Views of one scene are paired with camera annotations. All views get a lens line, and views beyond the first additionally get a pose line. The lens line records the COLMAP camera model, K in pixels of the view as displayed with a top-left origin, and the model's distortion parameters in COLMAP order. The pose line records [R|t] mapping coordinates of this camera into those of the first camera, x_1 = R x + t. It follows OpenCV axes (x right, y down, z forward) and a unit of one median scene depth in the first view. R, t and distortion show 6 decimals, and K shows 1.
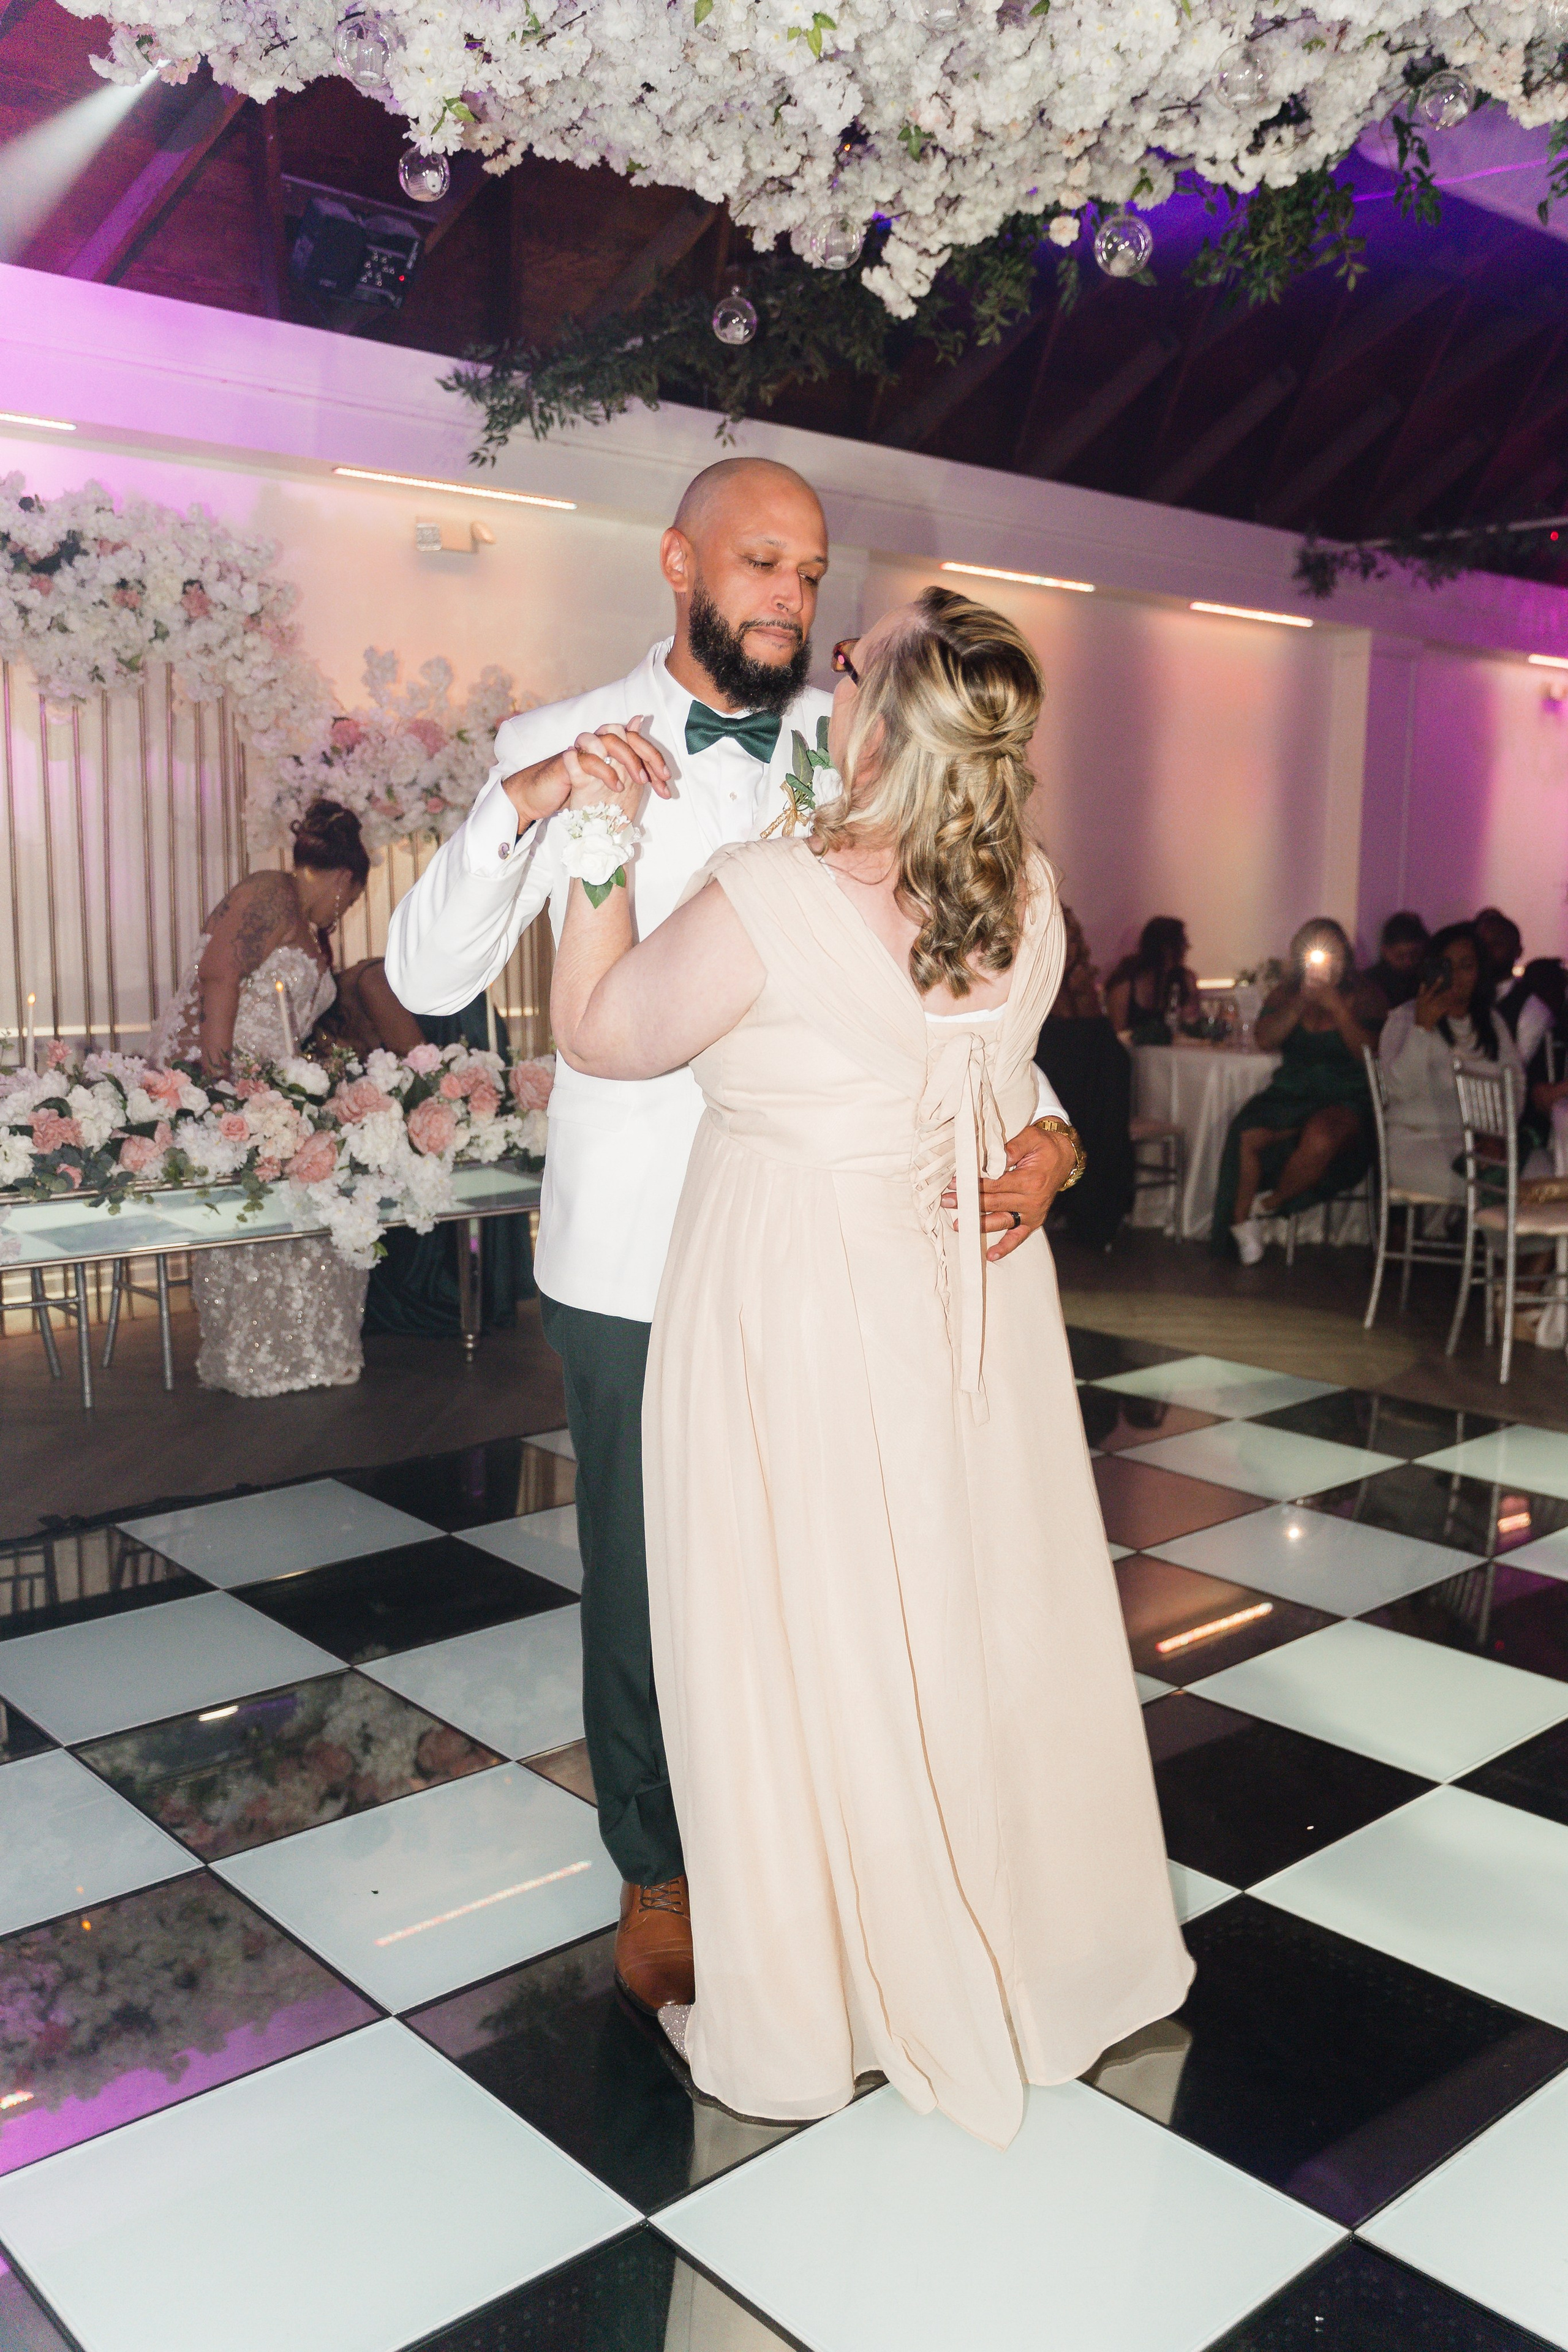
lens RADIAL K [[1980.4, 0, 784.0], [0, 1980.4, 1176.0], [0, 0, 1]] dist [0.001094, -0.001607]
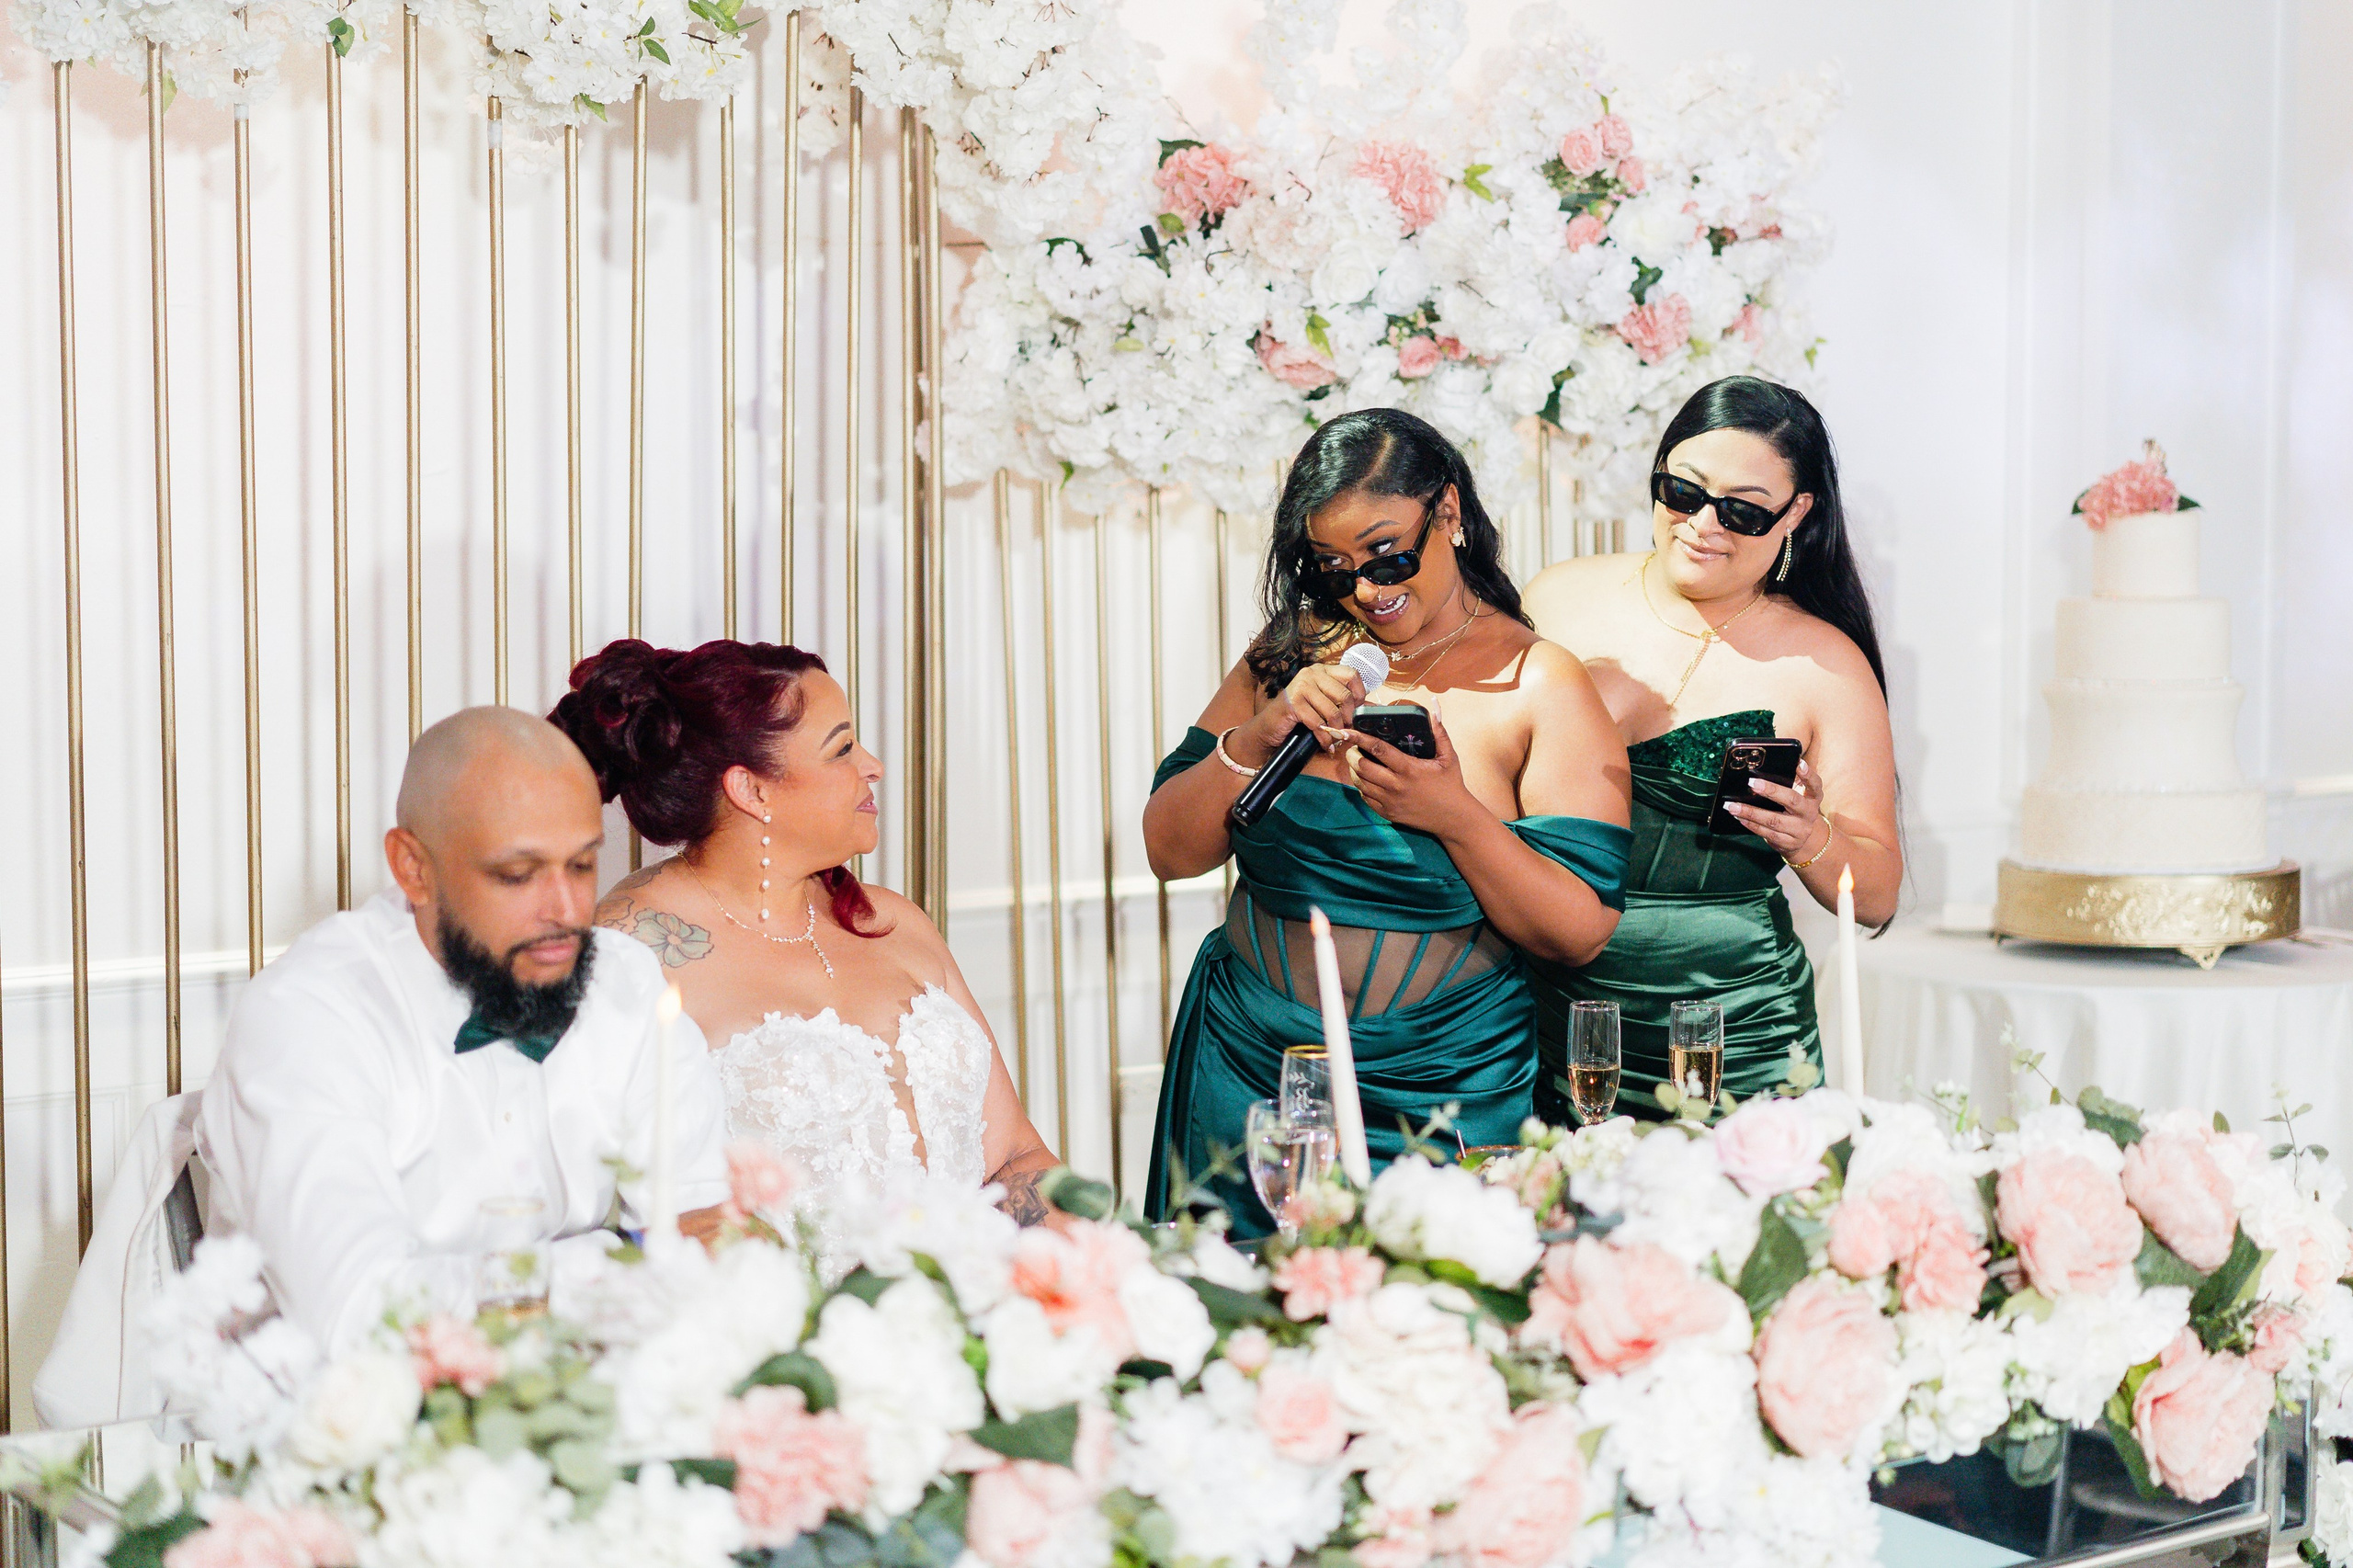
lens RADIAL K [[3921.5, 0, 1176.5], [0, 3921.5, 784.0], [0, 0, 1]] dist [-0.016823, -0.075194]
pose [[0.995245, -0.006270, -0.097204, -0.211653], [-0.000129, 0.997841, -0.065682, -0.075128], [0.097406, 0.065383, 0.993095, 0.333406]]
